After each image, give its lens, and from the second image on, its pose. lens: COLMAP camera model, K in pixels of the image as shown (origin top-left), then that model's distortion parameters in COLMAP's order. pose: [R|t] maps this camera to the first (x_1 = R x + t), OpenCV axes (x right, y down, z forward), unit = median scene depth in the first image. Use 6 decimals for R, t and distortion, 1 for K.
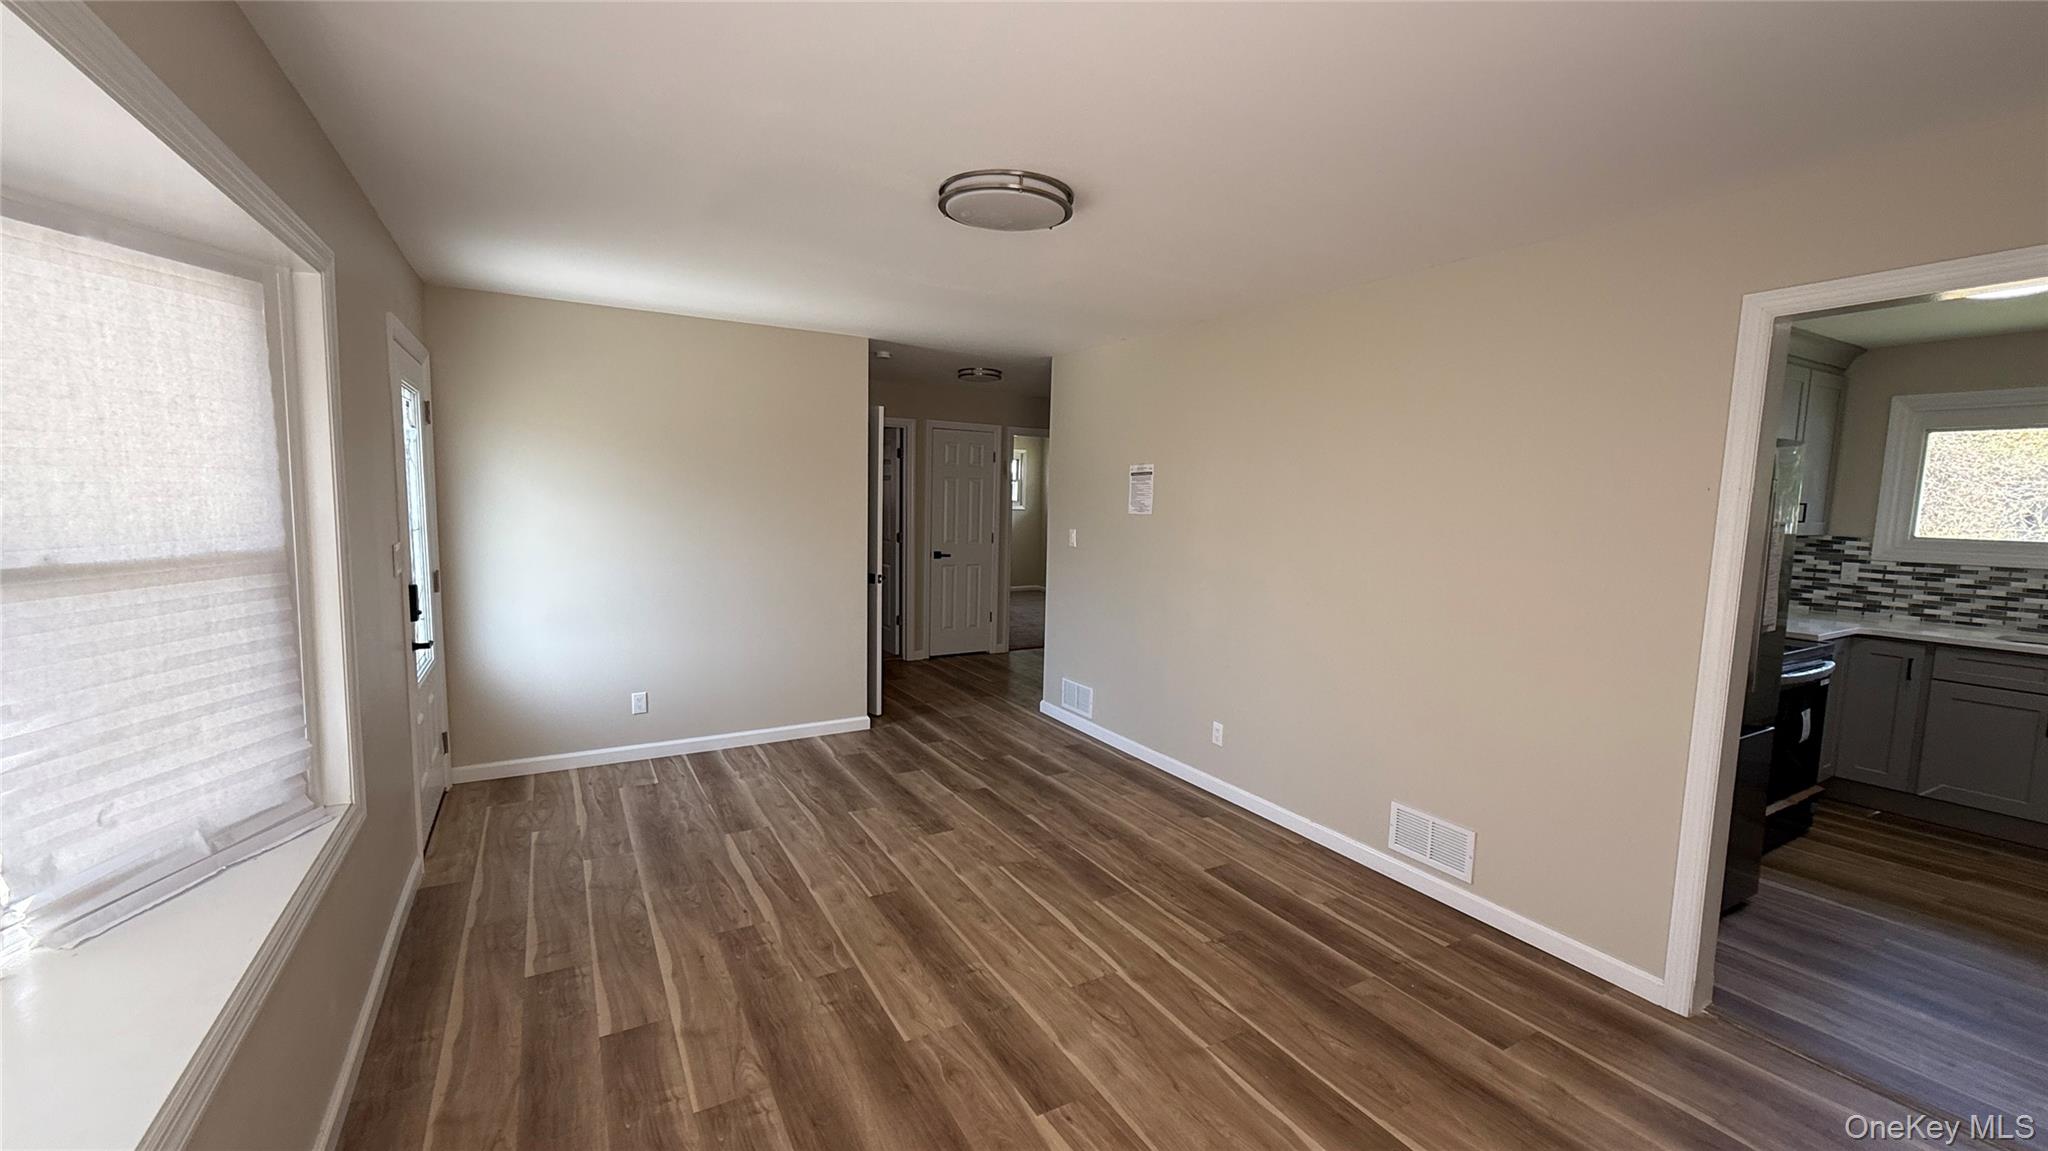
lens RADIAL K [[807.7, 0, 1003.9], [0, 807.7, 569.8], [0, 0, 1]] dist [-0.018615, 0.000425]
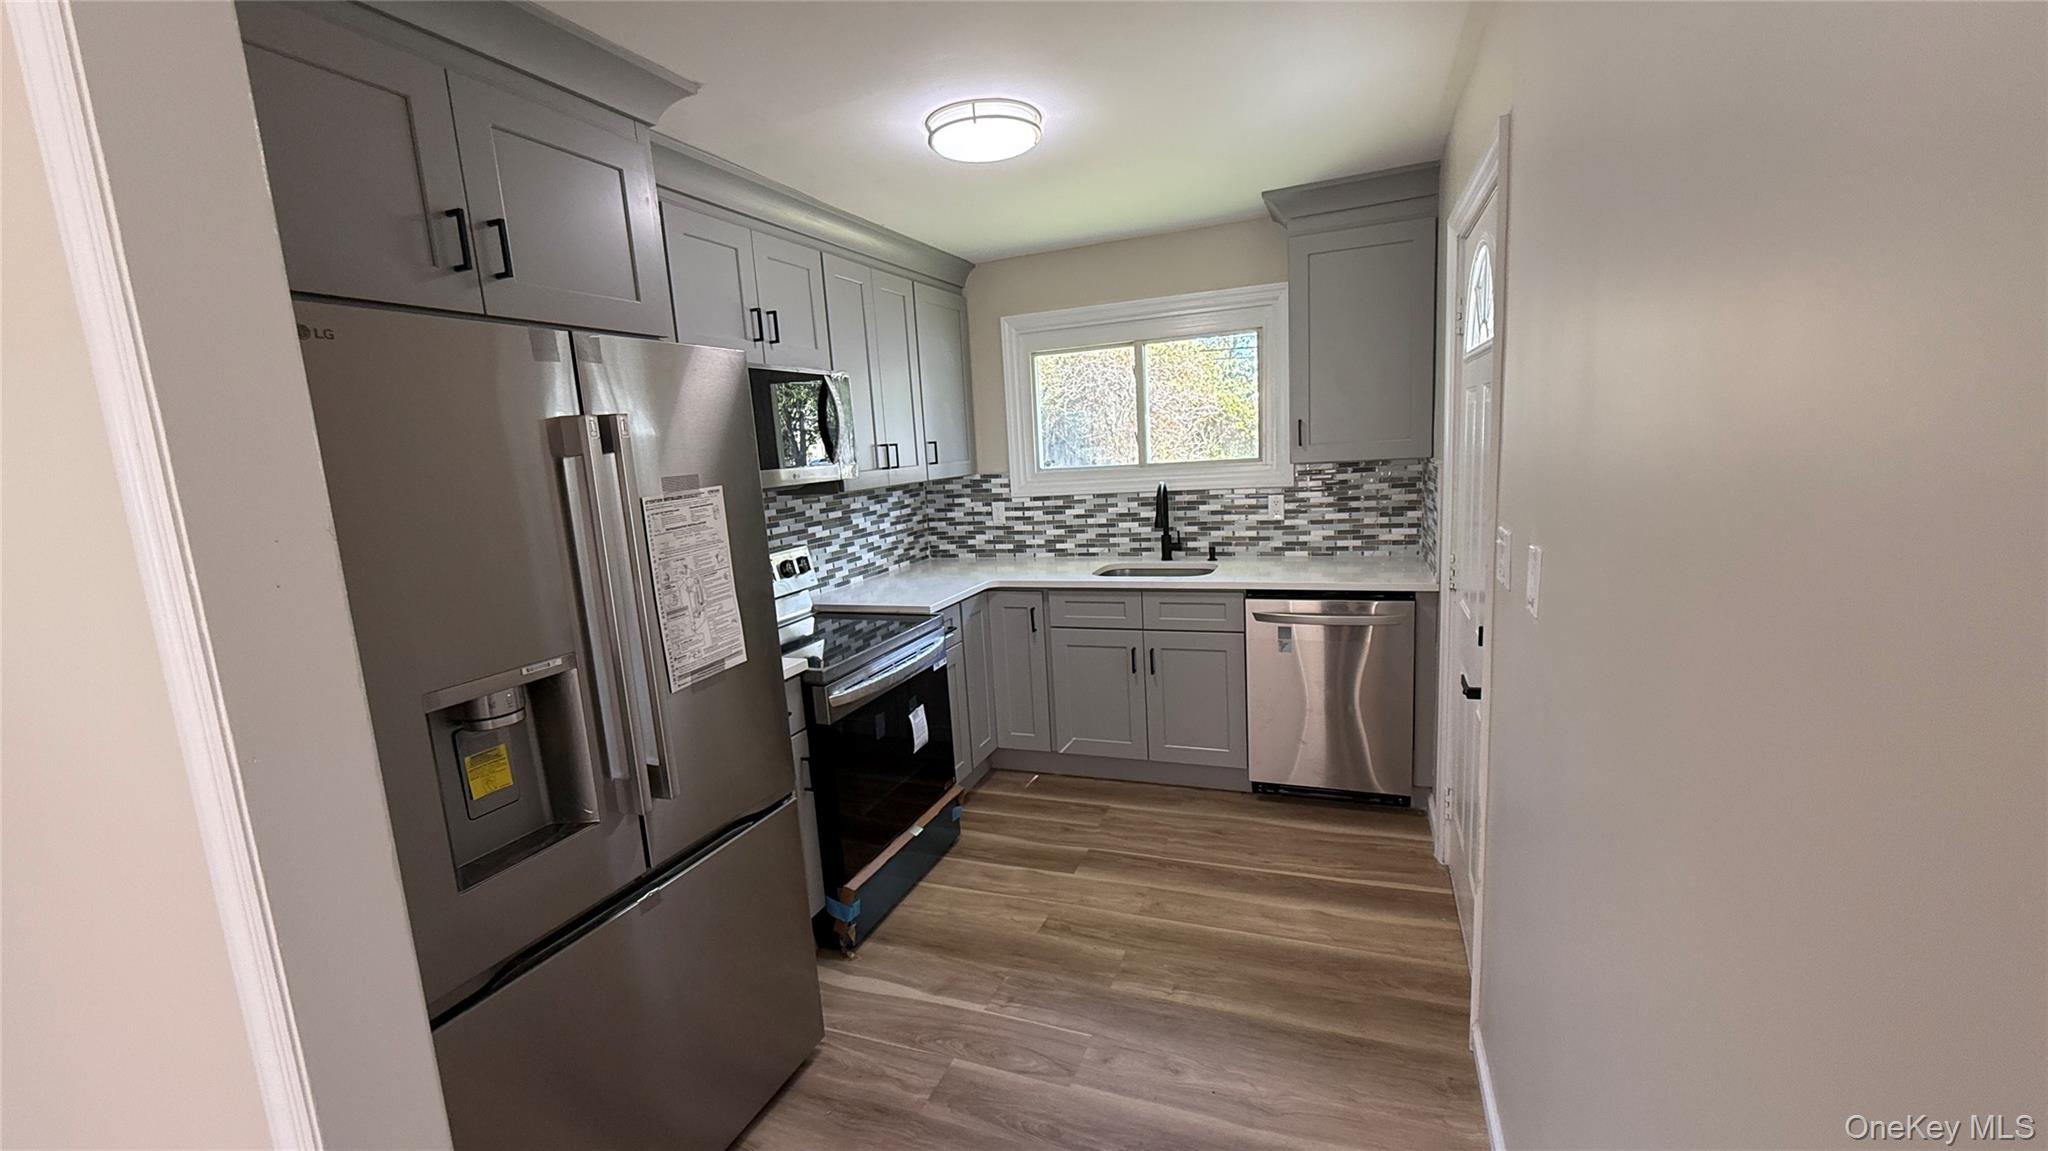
lens RADIAL K [[807.7, 0, 1039.9], [0, 807.7, 575.9], [0, 0, 1]] dist [-0.018615, 0.000425]
pose [[0.760850, -0.173309, 0.625357, 0.530627], [0.138786, 0.984838, 0.104078, -0.016242], [-0.633913, 0.007603, 0.773367, 0.255256]]
